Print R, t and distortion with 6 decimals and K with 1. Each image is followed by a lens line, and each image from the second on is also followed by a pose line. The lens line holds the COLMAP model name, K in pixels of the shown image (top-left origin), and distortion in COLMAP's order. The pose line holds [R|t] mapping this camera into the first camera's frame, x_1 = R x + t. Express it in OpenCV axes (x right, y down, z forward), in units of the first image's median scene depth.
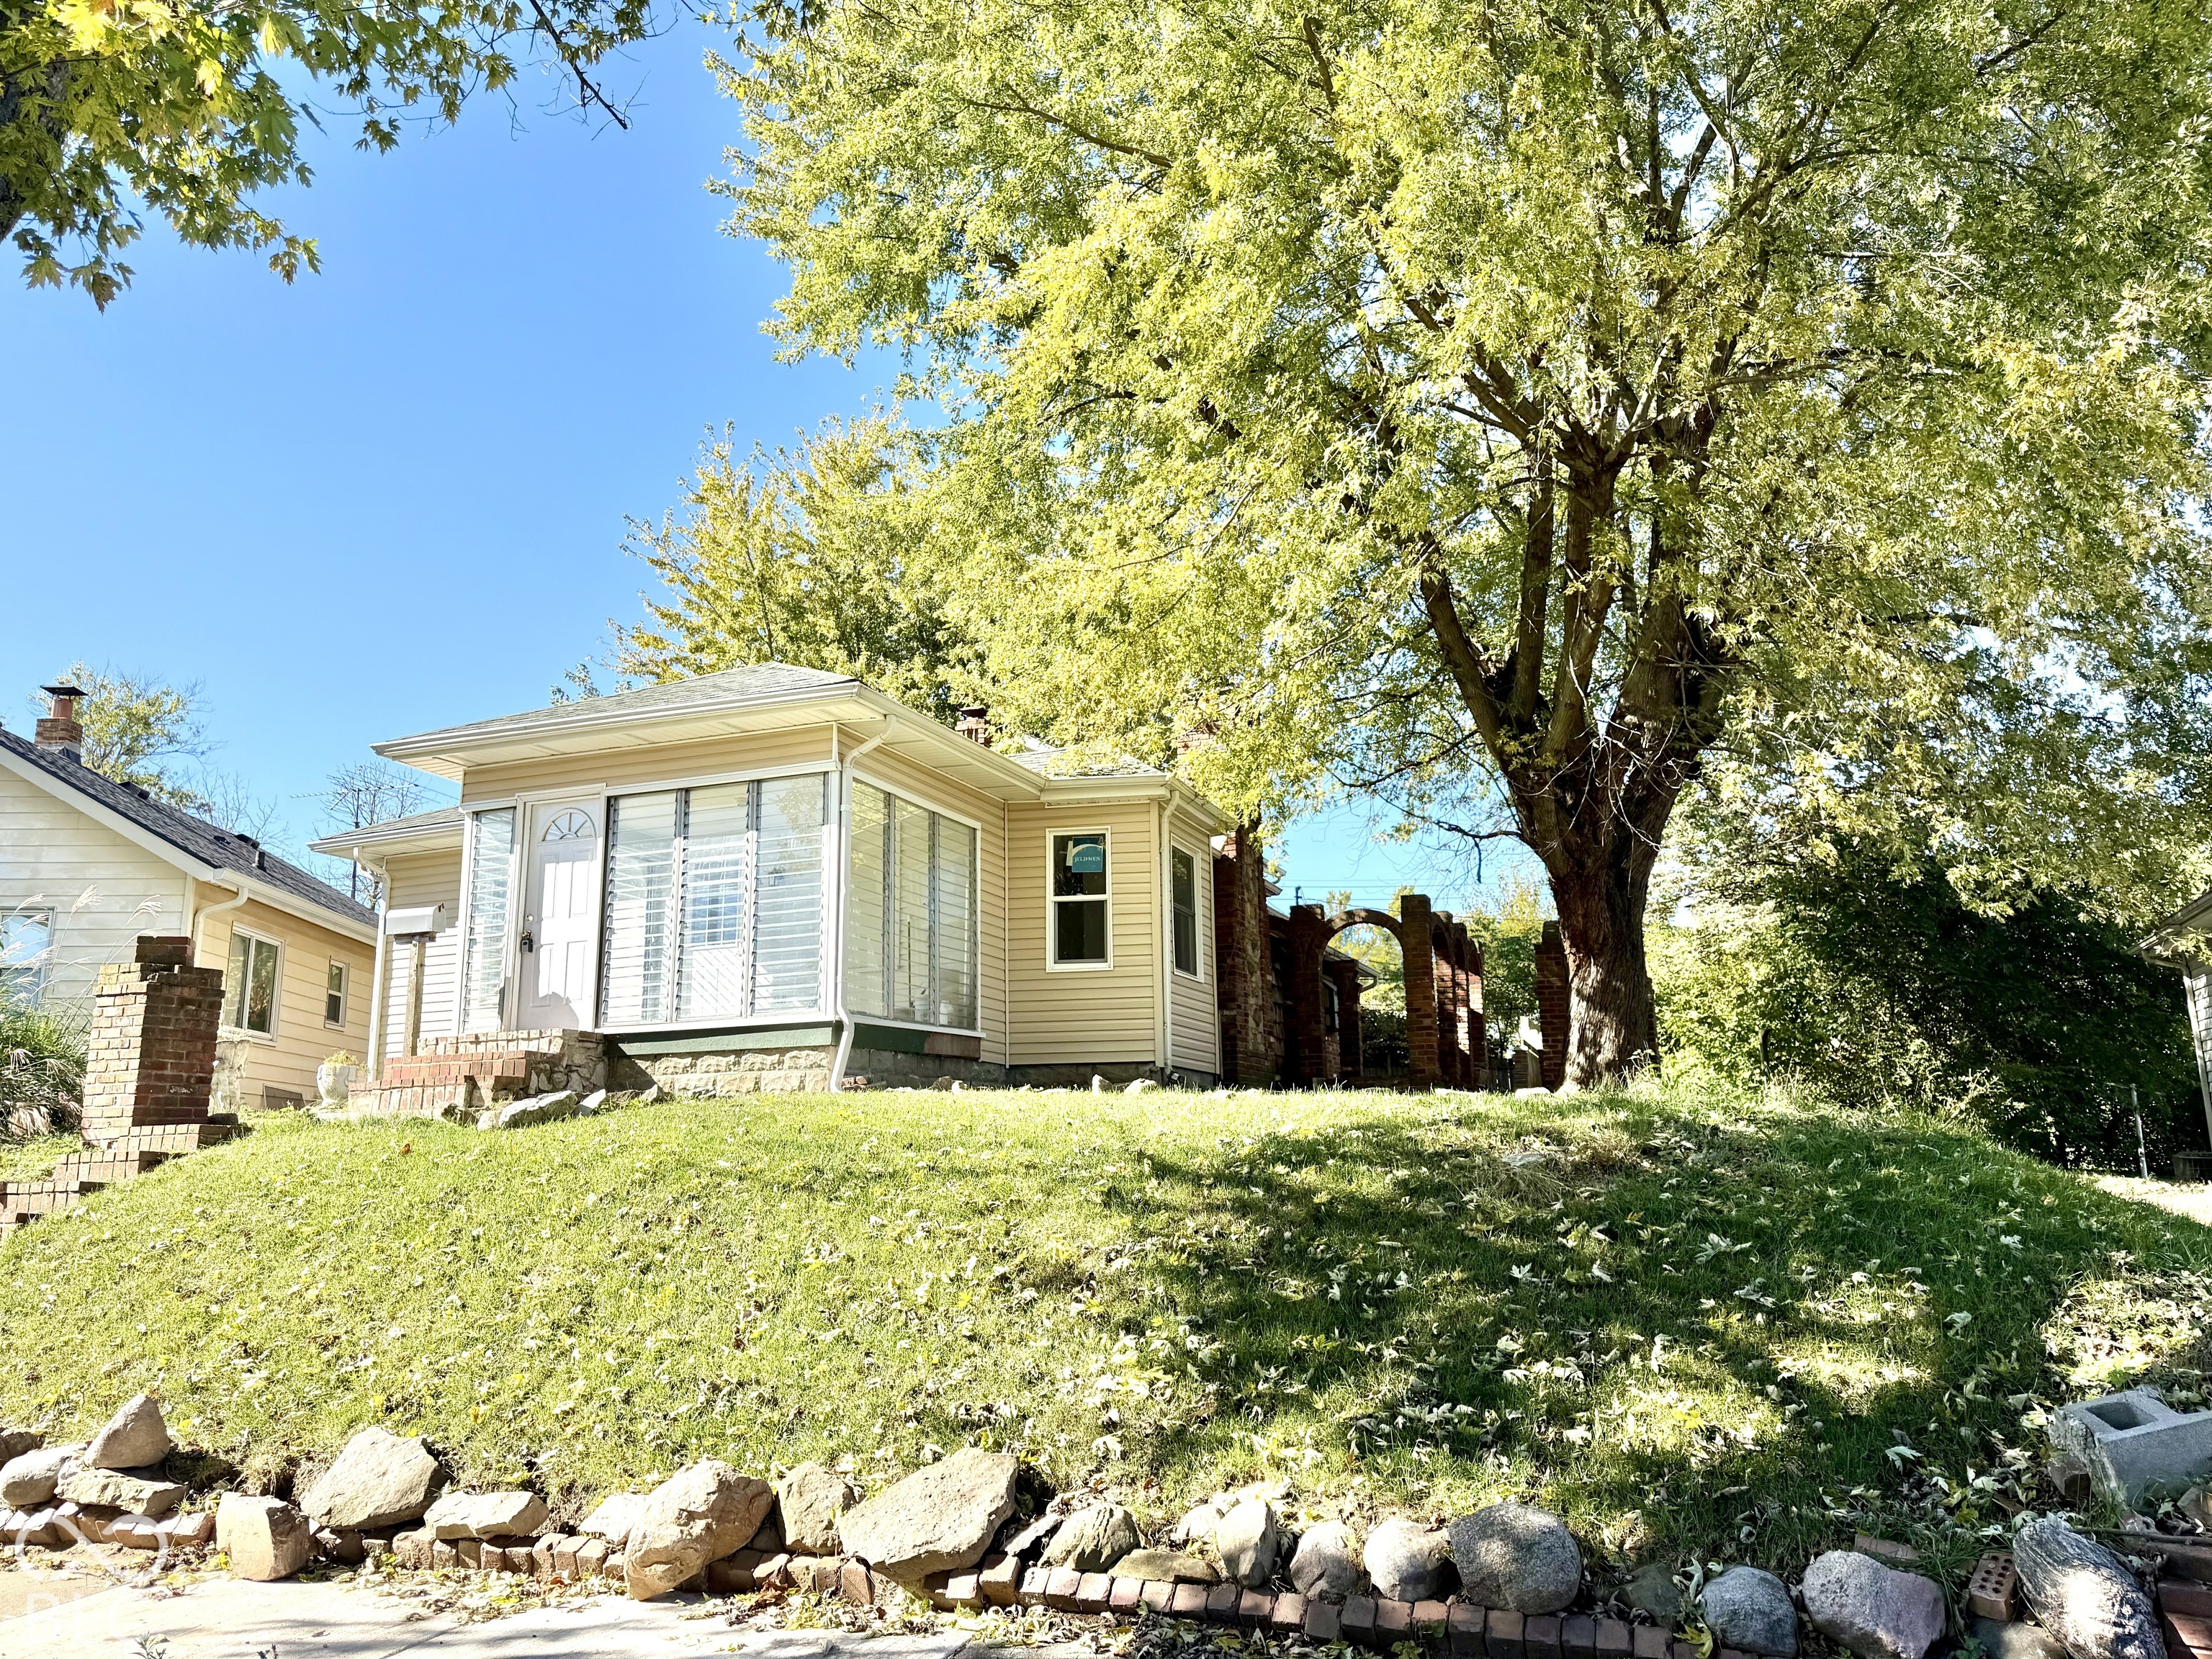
lens RADIAL K [[1541.9, 0, 1093.6], [0, 1541.9, 826.7], [0, 0, 1]] dist [0.076417, -0.103244]
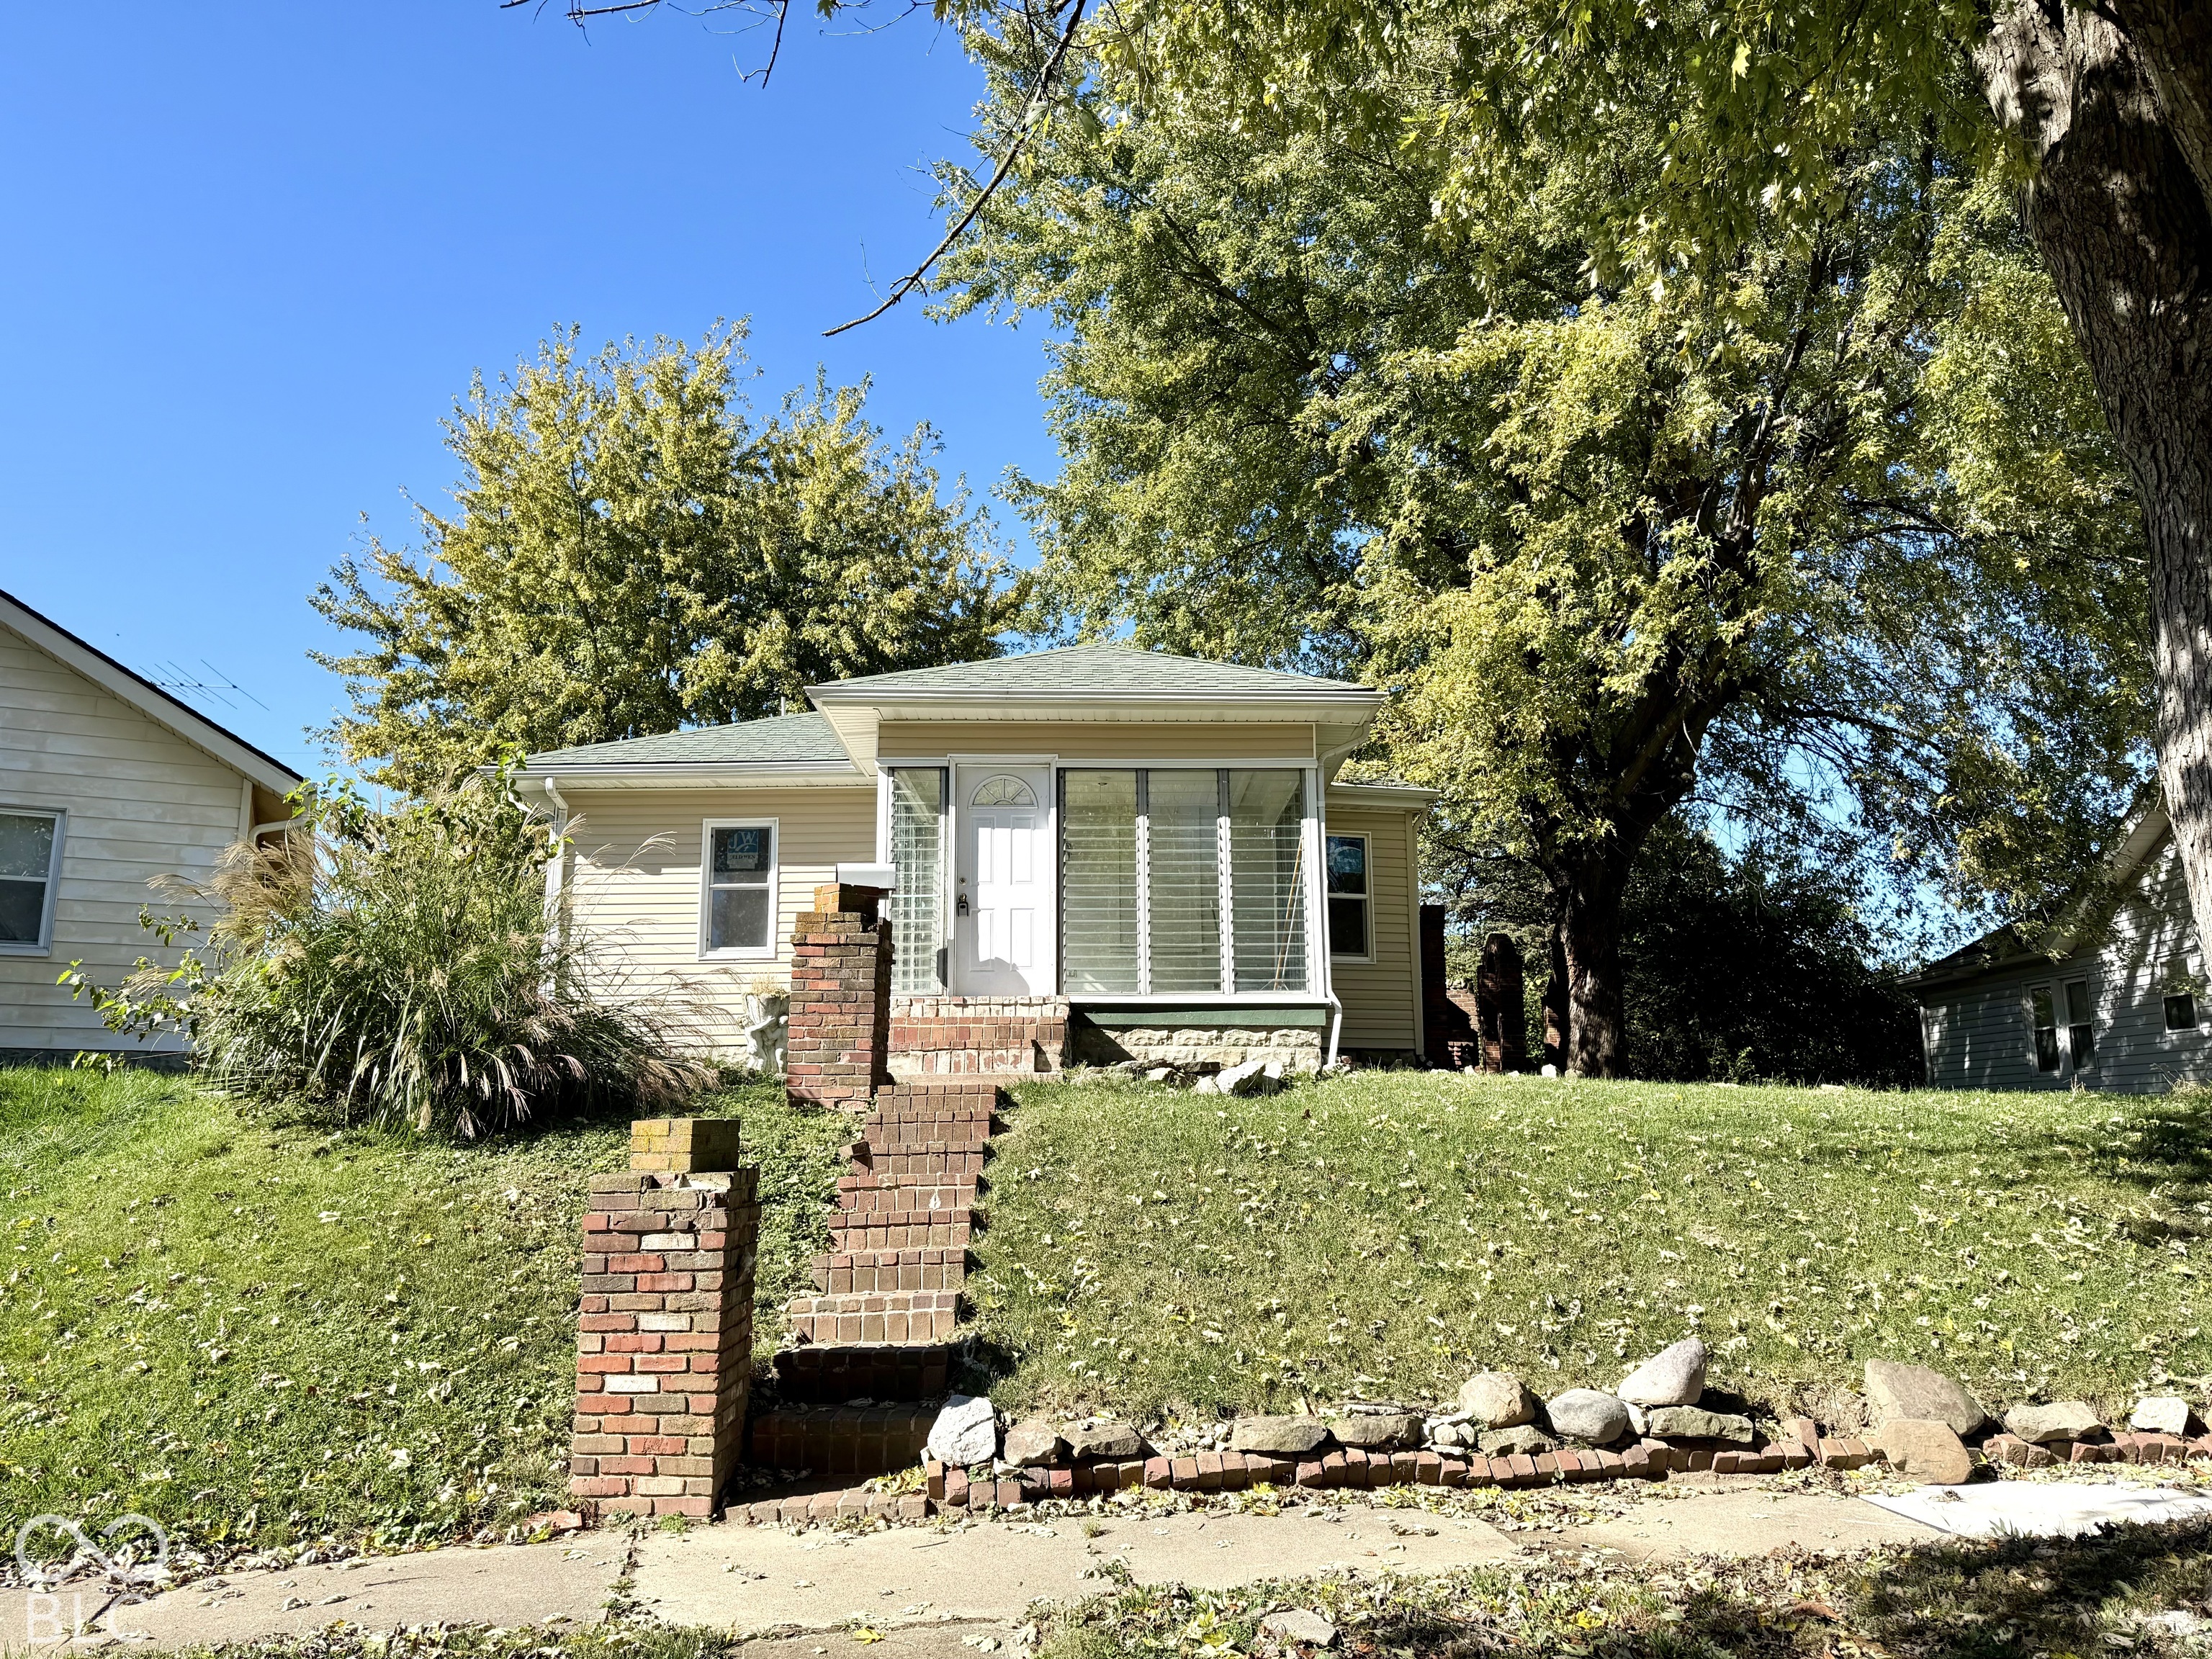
lens RADIAL K [[1541.9, 0, 1102.5], [0, 1541.9, 840.0], [0, 0, 1]] dist [0.076417, -0.103244]
pose [[0.936840, 0.083065, 0.339750, -0.624810], [-0.091422, 0.995775, 0.008635, 0.016162], [-0.337598, -0.039150, 0.940476, 0.044826]]
